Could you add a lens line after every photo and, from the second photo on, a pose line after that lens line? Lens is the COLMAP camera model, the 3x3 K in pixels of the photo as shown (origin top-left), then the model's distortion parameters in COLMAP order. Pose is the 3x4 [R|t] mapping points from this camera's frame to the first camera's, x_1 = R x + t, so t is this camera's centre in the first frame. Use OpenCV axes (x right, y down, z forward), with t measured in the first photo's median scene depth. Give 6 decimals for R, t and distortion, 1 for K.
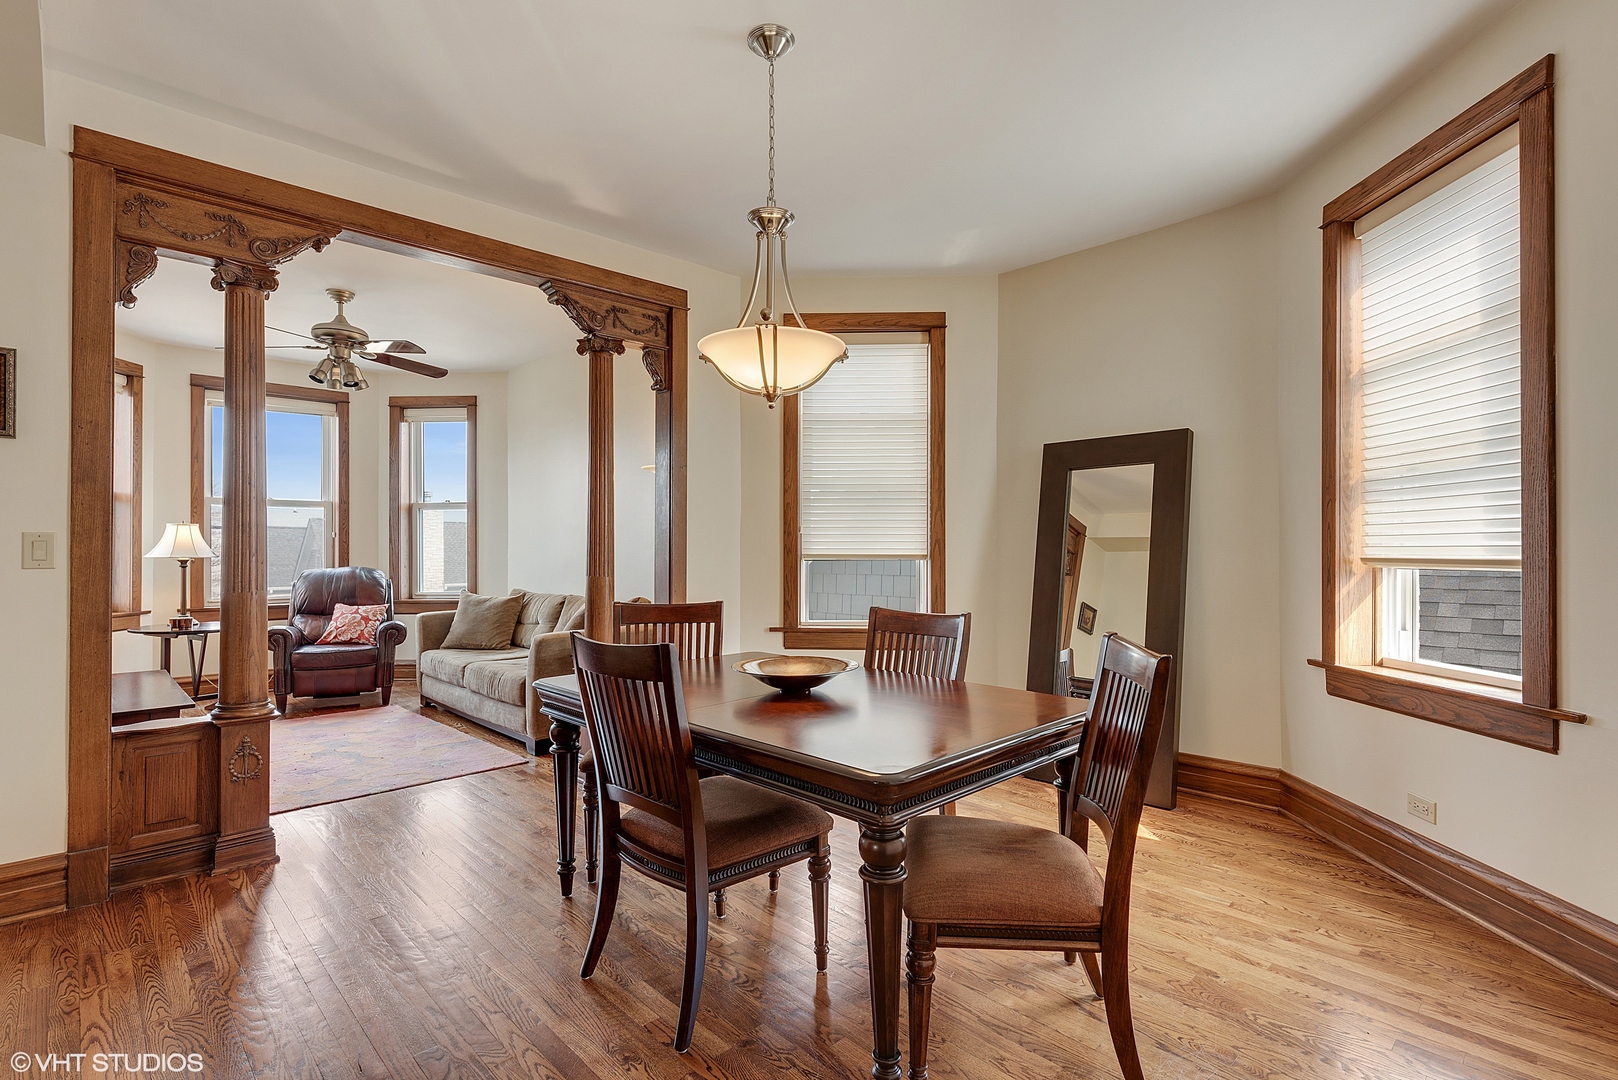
lens RADIAL K [[773.8, 0, 813.0], [0, 773.8, 543.6], [0, 0, 1]] dist [0.014088, -0.000662]
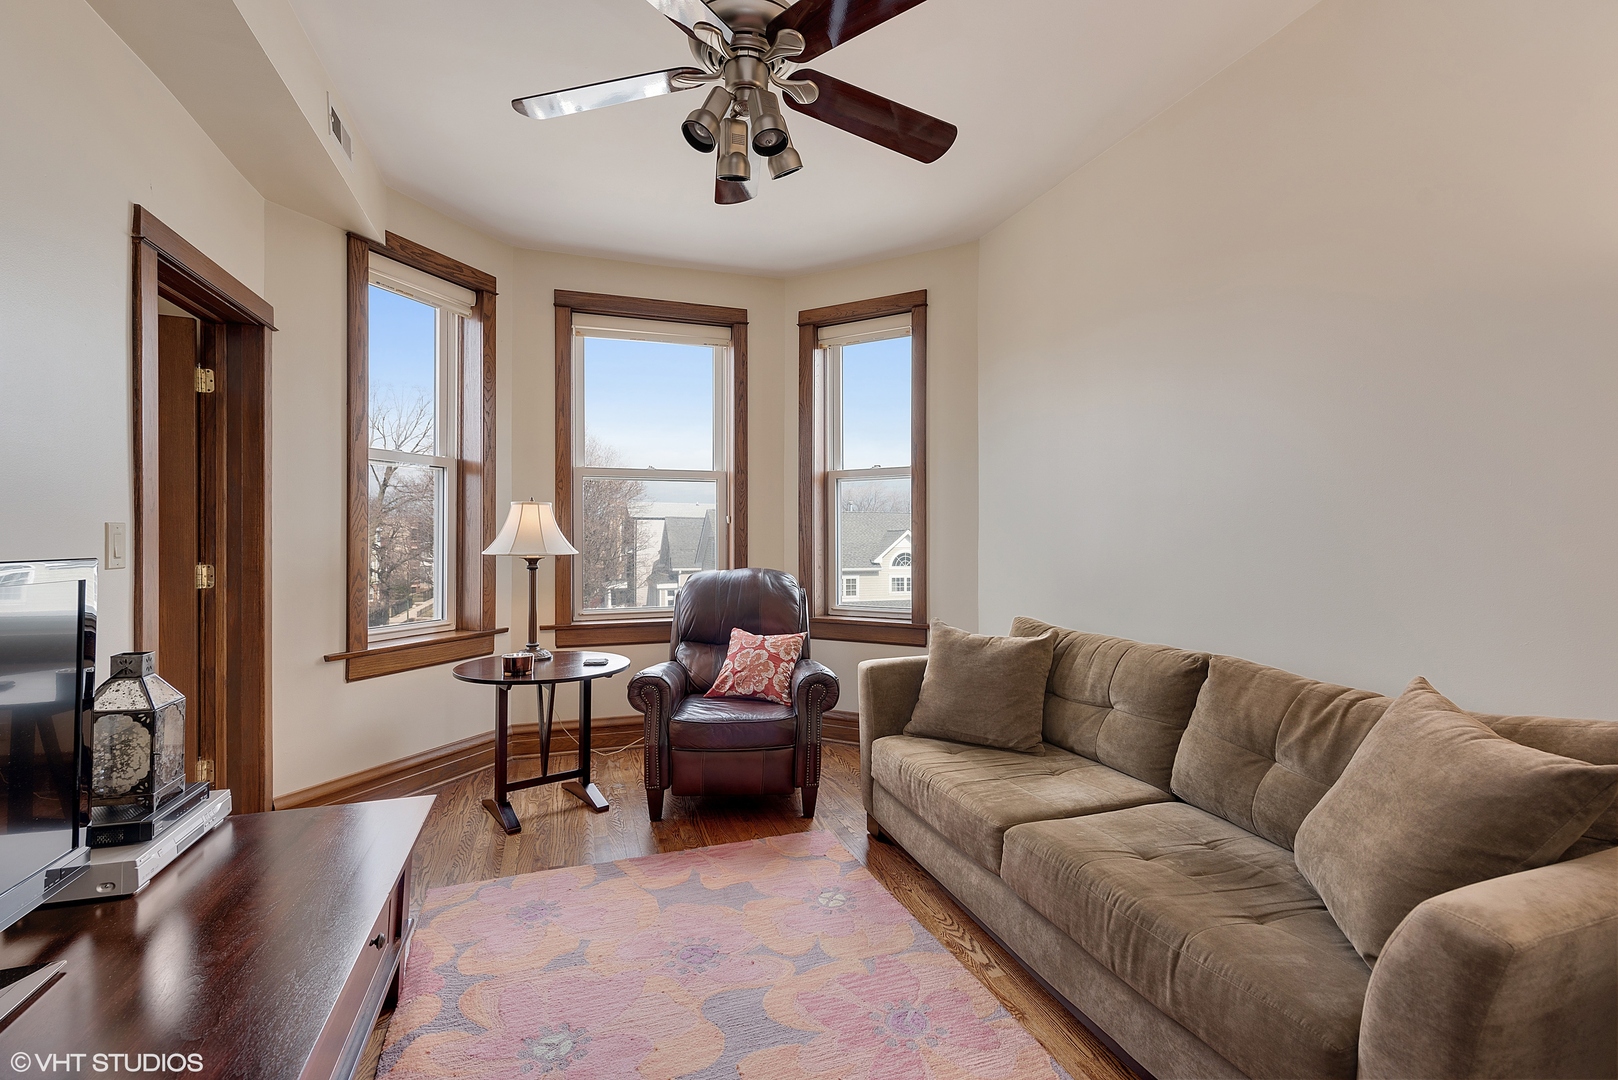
lens RADIAL K [[715.8, 0, 809.0], [0, 715.8, 540.0], [0, 0, 1]] dist [0.018127, -0.012205]
pose [[0.907018, 0.003441, -0.421077, -0.319084], [0.001409, 0.999936, 0.011207, -0.000211], [0.421089, -0.010758, 0.906955, 0.510919]]
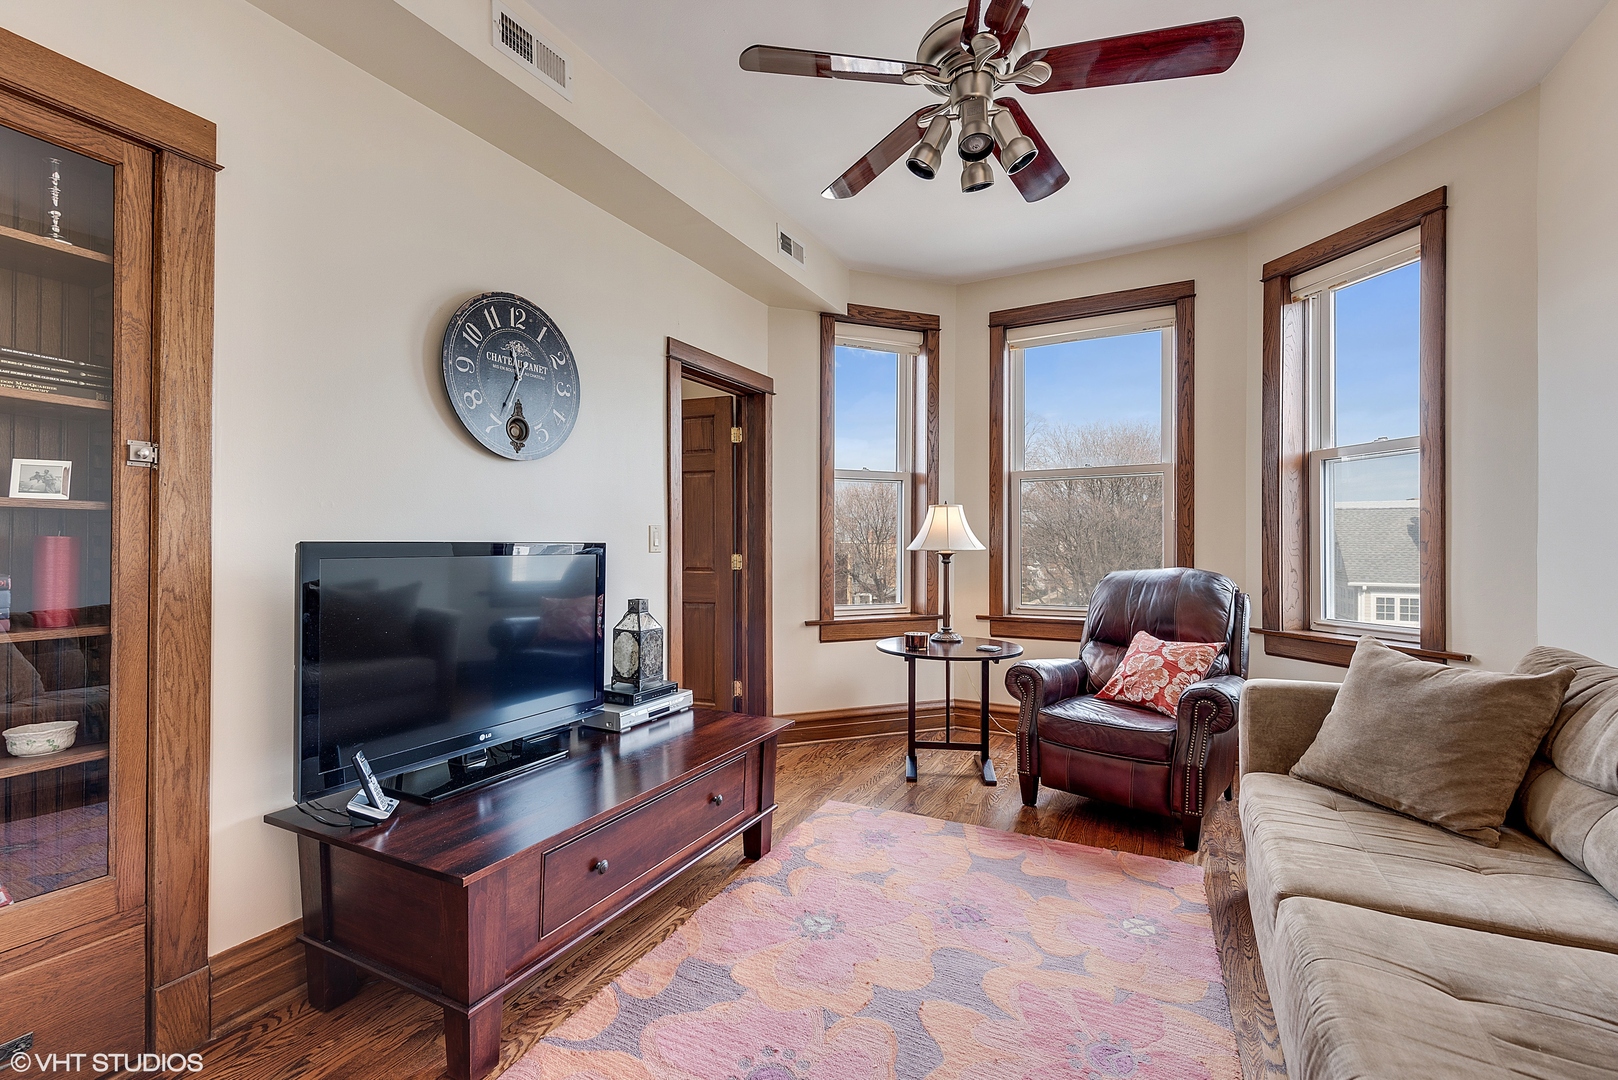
lens RADIAL K [[696.4, 0, 807.3], [0, 696.4, 547.5], [0, 0, 1]] dist [0.018651, -0.011942]
pose [[0.322442, 0.004478, -0.946579, -0.198826], [0.009158, 0.999927, 0.007850, 0.008204], [0.946545, -0.011200, 0.322377, 0.603914]]
